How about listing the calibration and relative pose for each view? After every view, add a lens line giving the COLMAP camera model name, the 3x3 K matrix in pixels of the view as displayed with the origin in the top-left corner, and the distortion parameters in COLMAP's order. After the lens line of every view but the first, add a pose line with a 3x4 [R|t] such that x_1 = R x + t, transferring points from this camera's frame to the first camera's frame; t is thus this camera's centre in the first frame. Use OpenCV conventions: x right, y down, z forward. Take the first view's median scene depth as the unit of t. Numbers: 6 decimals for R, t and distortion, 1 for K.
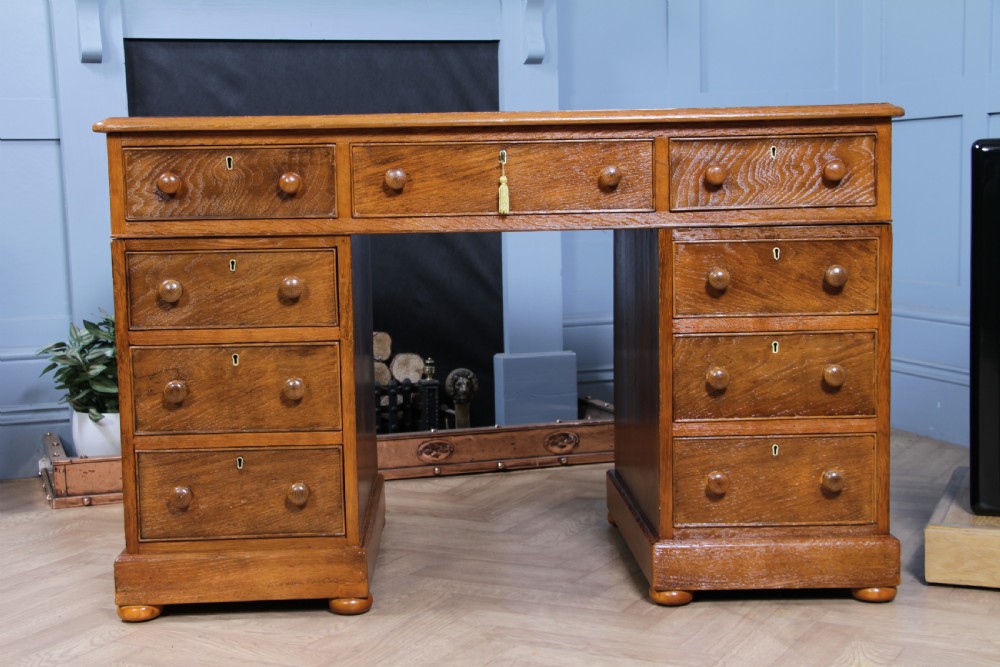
lens RADIAL K [[1571.4, 0, 493.4], [0, 1571.4, 351.2], [0, 0, 1]] dist [0.116008, 0.000000]
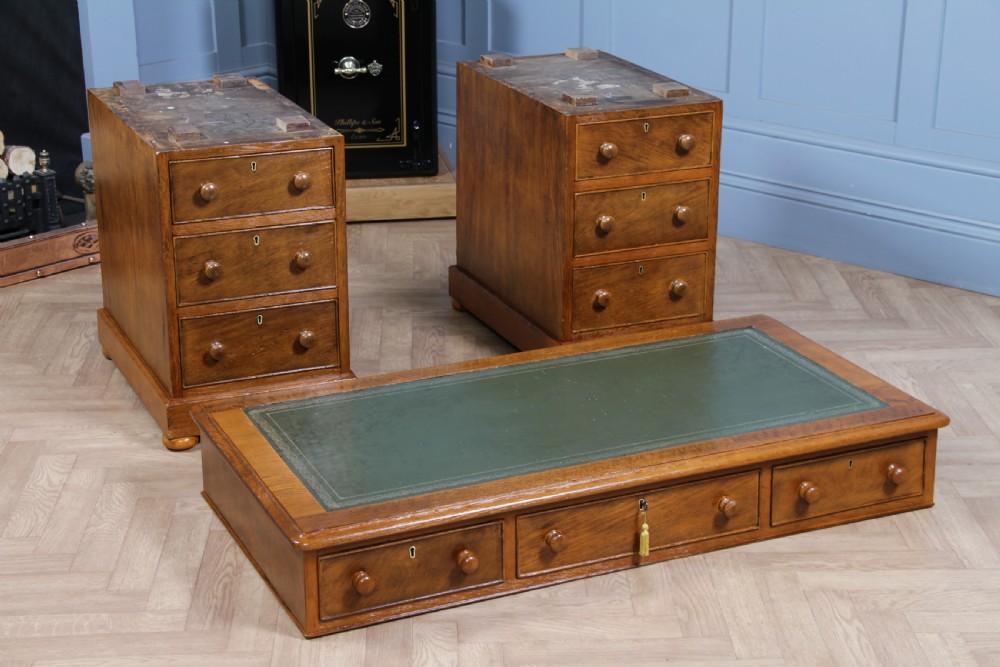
lens RADIAL K [[1866.0, 0, 487.1], [0, 1866.0, 313.5], [0, 0, 1]] dist [0.339768, 0.000000]
pose [[0.931958, -0.097389, 0.349243, -0.514338], [0.021314, 0.976300, 0.215370, -0.252336], [-0.361940, -0.193272, 0.911946, -0.428911]]
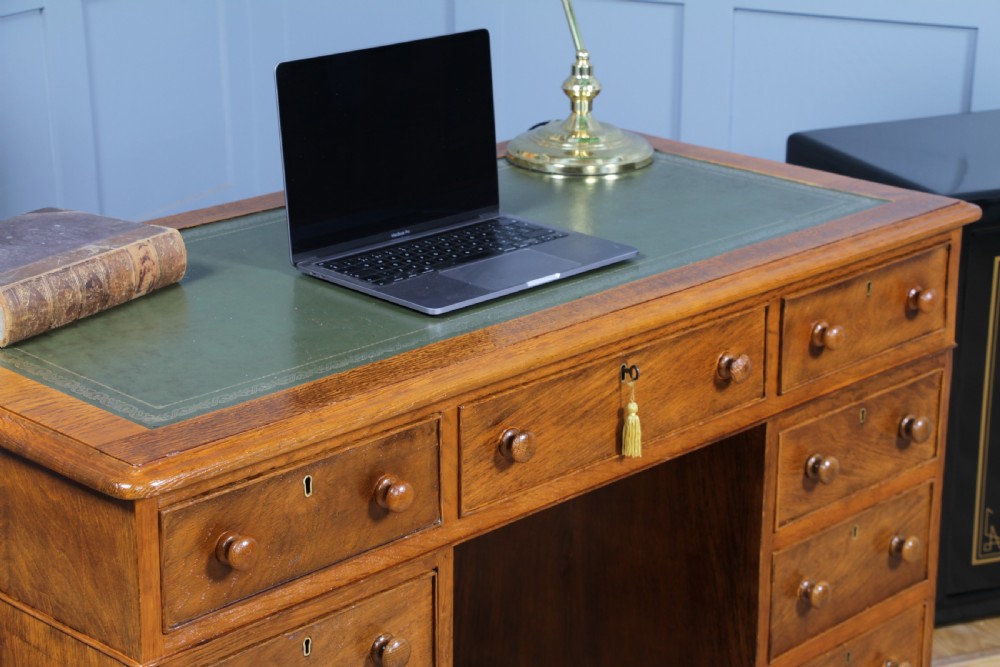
lens RADIAL K [[2152.1, 0, 507.7], [0, 2152.1, 330.0], [0, 0, 1]] dist [0.292300, 0.000000]
pose [[0.723809, -0.195123, 0.661837, -0.613135], [0.056918, 0.972798, 0.224553, -0.340668], [-0.687649, -0.124863, 0.715226, 0.382545]]
